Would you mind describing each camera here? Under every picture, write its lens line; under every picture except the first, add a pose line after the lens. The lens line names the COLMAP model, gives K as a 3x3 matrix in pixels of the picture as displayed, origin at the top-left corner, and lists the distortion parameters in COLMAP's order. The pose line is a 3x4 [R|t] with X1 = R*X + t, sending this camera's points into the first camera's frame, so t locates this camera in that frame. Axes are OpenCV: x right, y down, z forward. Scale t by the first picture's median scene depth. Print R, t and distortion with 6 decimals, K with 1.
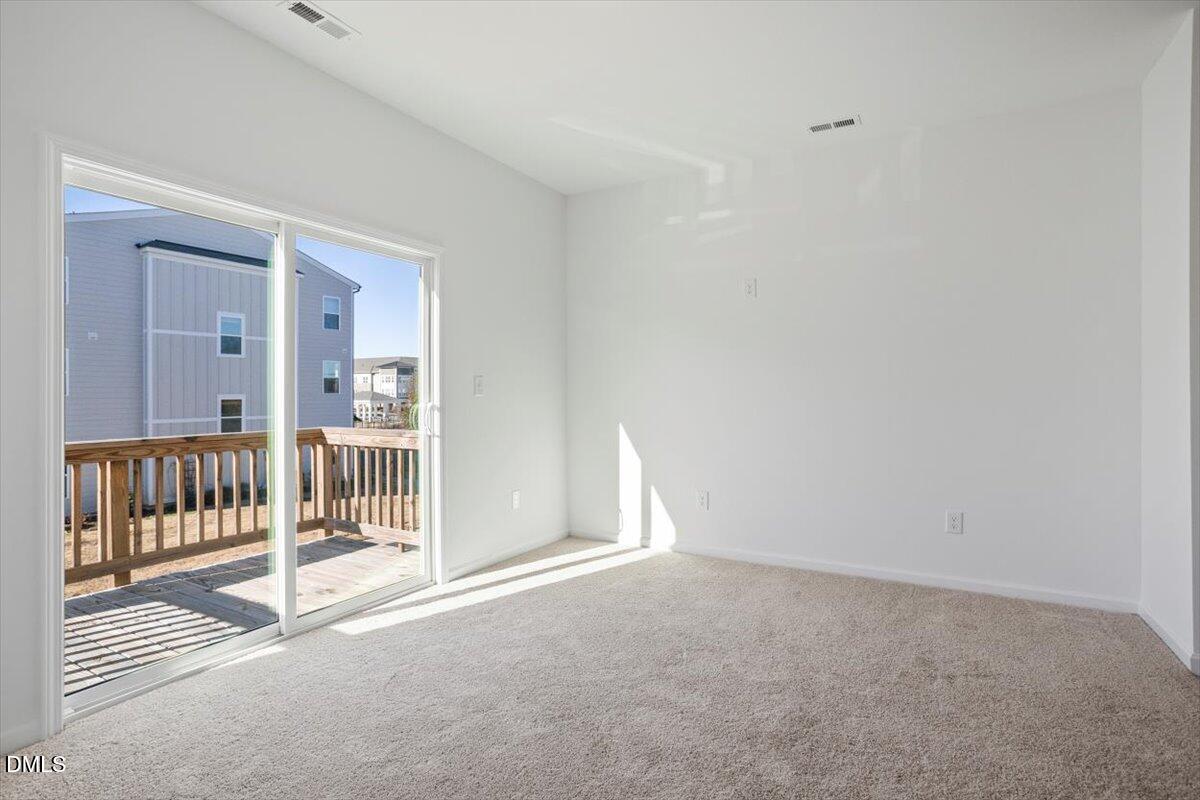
lens RADIAL K [[597.8, 0, 605.9], [0, 597.8, 393.2], [0, 0, 1]] dist [-0.027700, -0.000310]
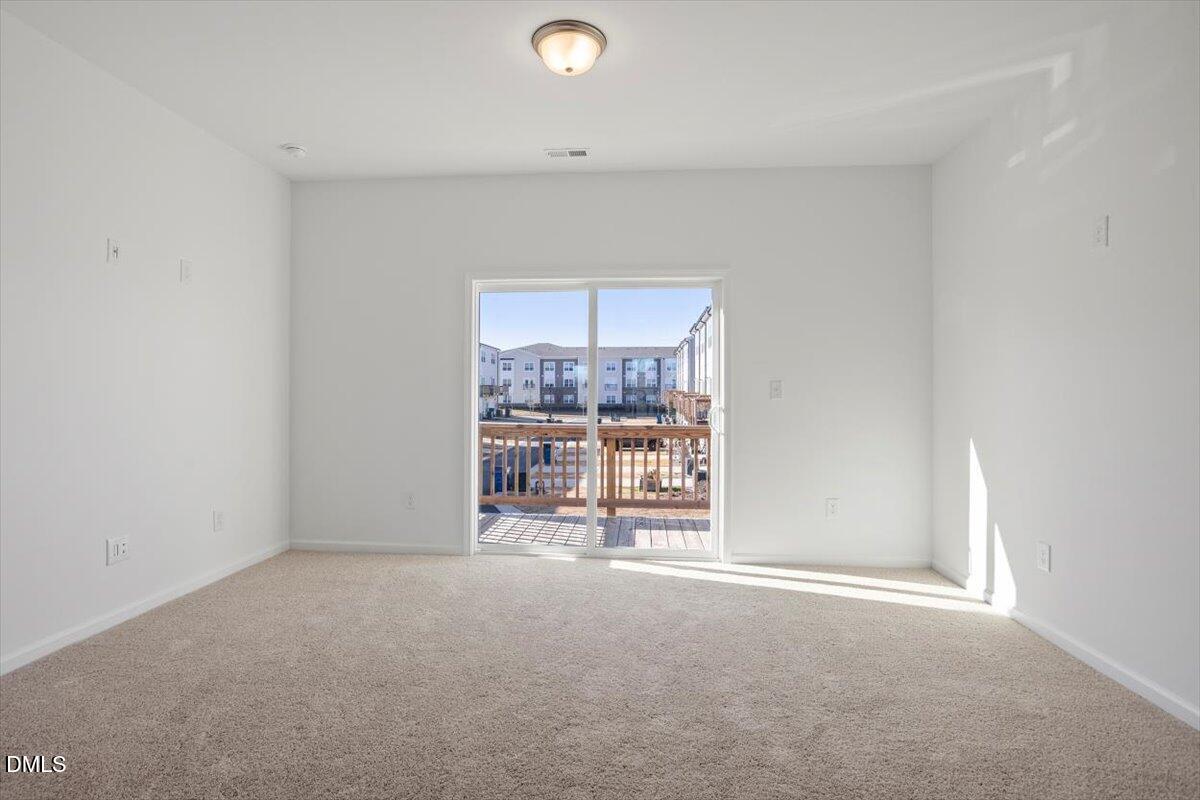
lens RADIAL K [[594.4, 0, 594.6], [0, 594.4, 391.5], [0, 0, 1]] dist [-0.057403, 0.049368]
pose [[0.413710, -0.002901, -0.910404, 0.641673], [-0.007690, 0.999948, -0.006680, -0.000800], [0.910376, 0.009765, 0.413666, 0.288683]]
